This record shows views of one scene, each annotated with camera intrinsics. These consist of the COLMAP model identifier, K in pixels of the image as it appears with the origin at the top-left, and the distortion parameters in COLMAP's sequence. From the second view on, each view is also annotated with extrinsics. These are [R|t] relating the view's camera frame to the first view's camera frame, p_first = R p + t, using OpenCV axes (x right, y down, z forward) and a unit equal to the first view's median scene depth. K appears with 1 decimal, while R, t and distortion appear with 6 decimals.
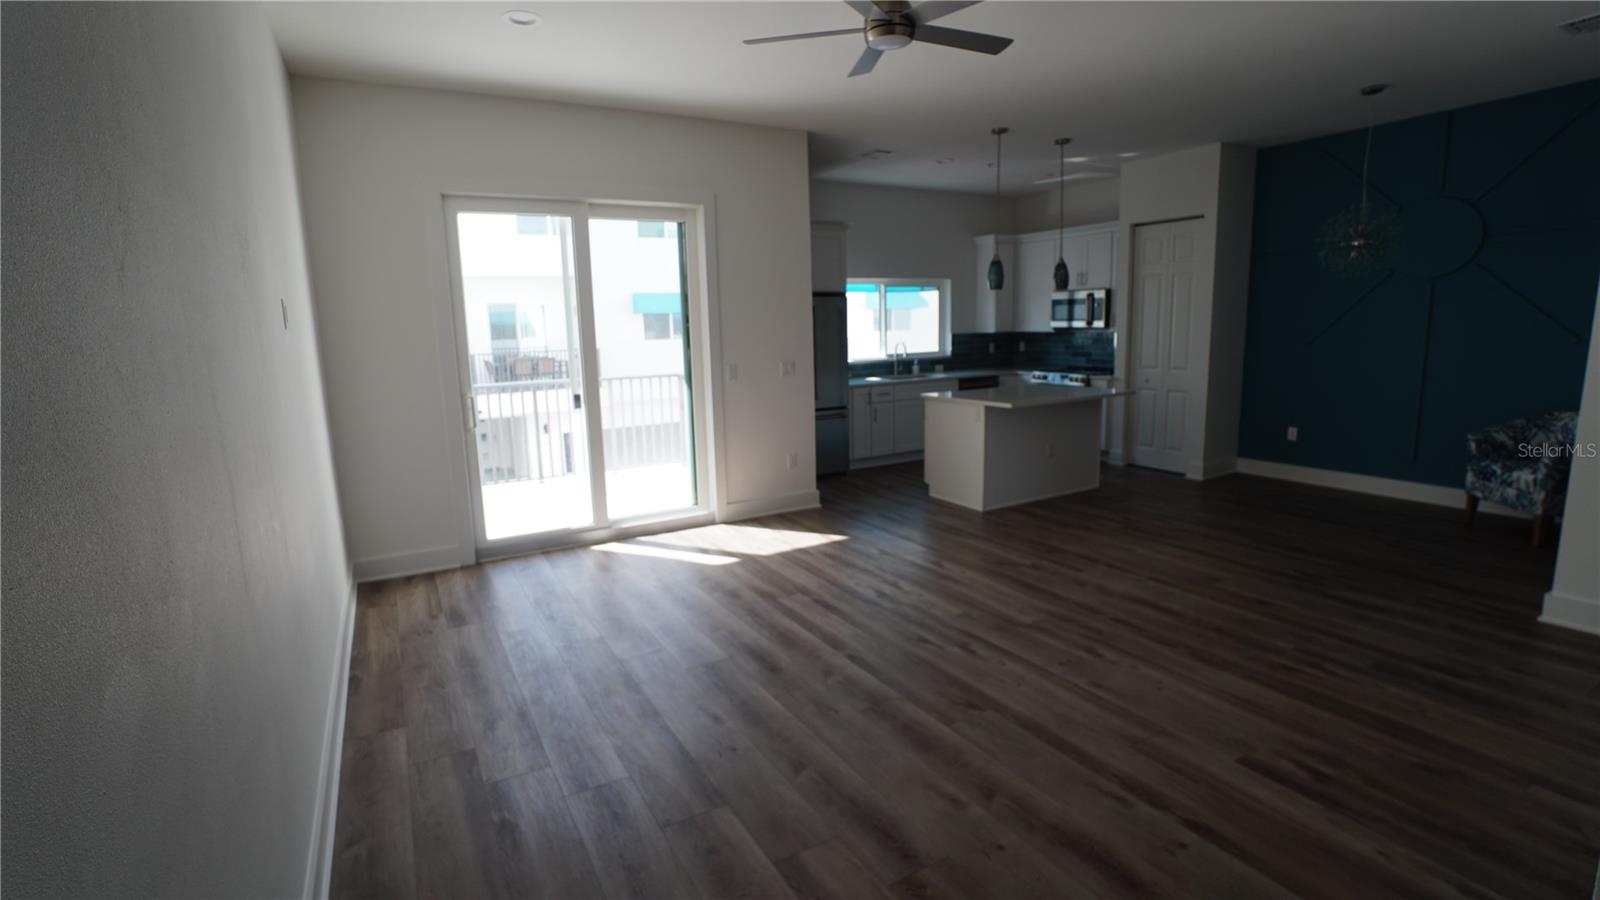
lens RADIAL K [[727.3, 0, 793.5], [0, 727.3, 449.2], [0, 0, 1]] dist [-0.057182, 0.018735]
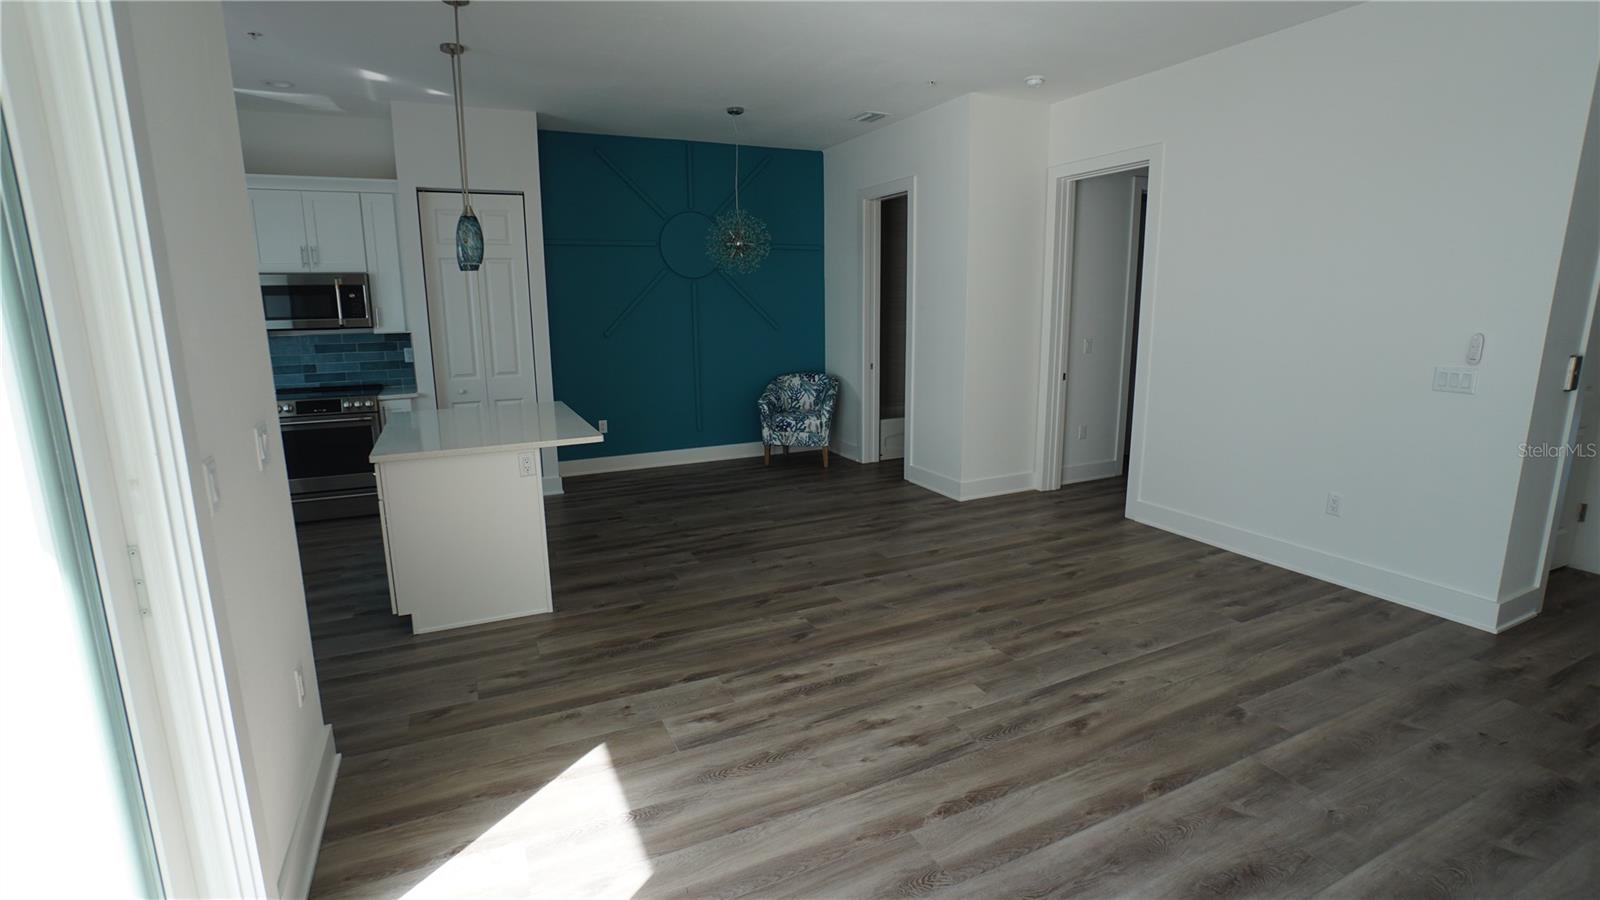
lens RADIAL K [[727.3, 0, 789.1], [0, 727.3, 439.0], [0, 0, 1]] dist [-0.057182, 0.018735]
pose [[0.078811, -0.158038, 0.984283, -0.422213], [0.180402, 0.973313, 0.141832, -0.148891], [-0.980431, 0.166388, 0.105218, 0.915929]]
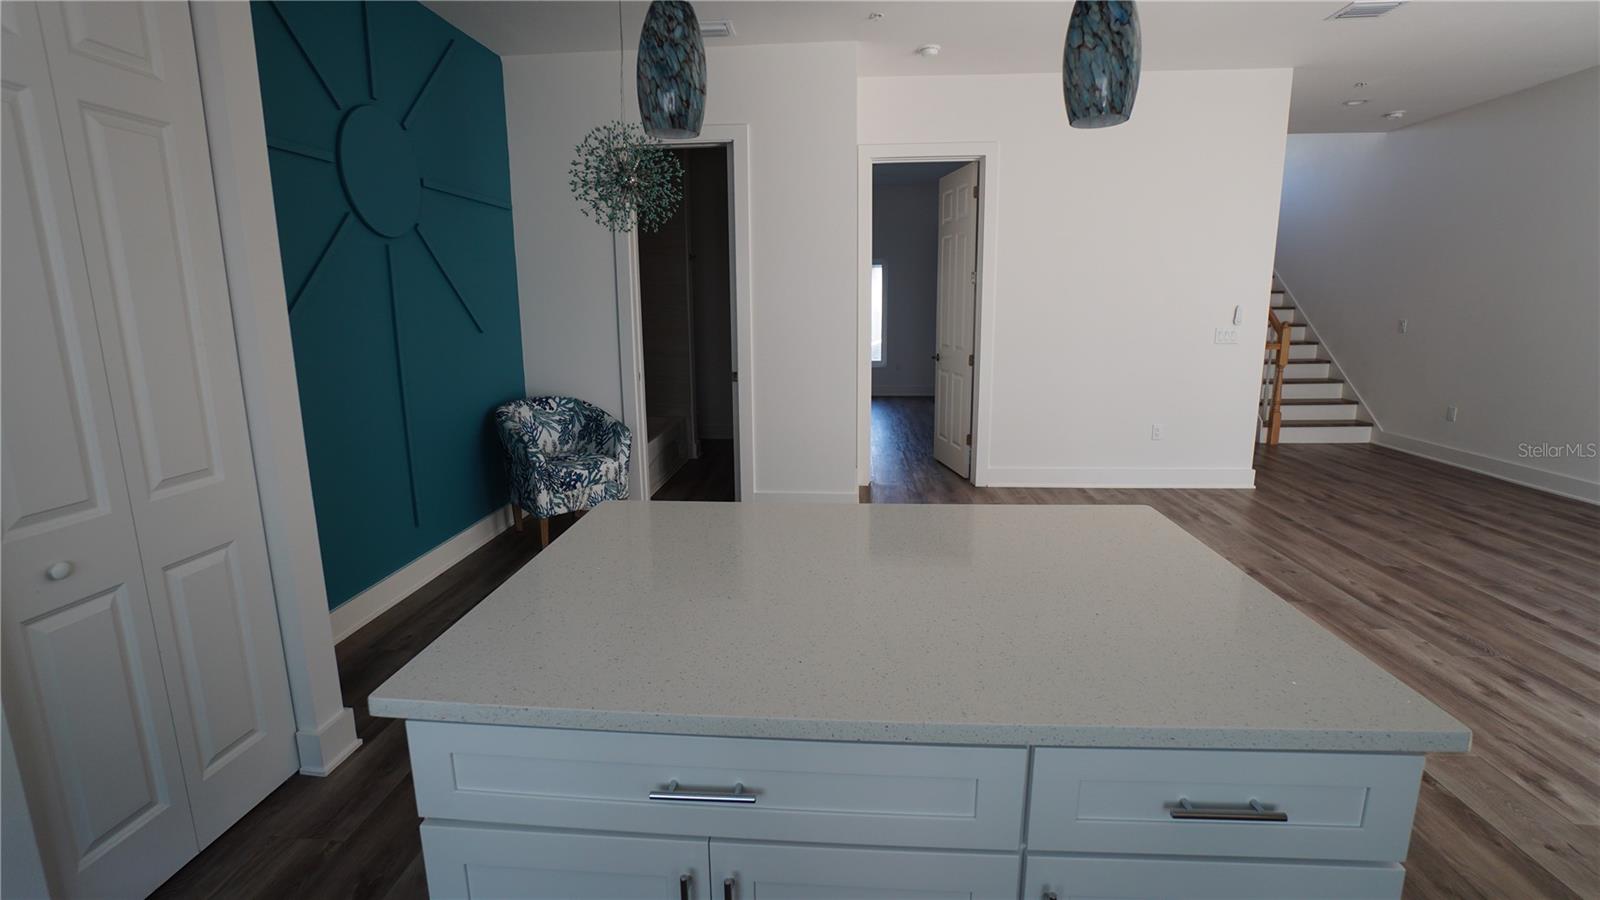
lens RADIAL K [[727.3, 0, 791.7], [0, 727.3, 435.7], [0, 0, 1]] dist [-0.057182, 0.018735]
pose [[-0.825789, -0.065319, 0.560183, 0.300051], [0.132863, 0.942783, 0.305791, -0.273824], [-0.548105, 0.326947, -0.769861, 1.640357]]
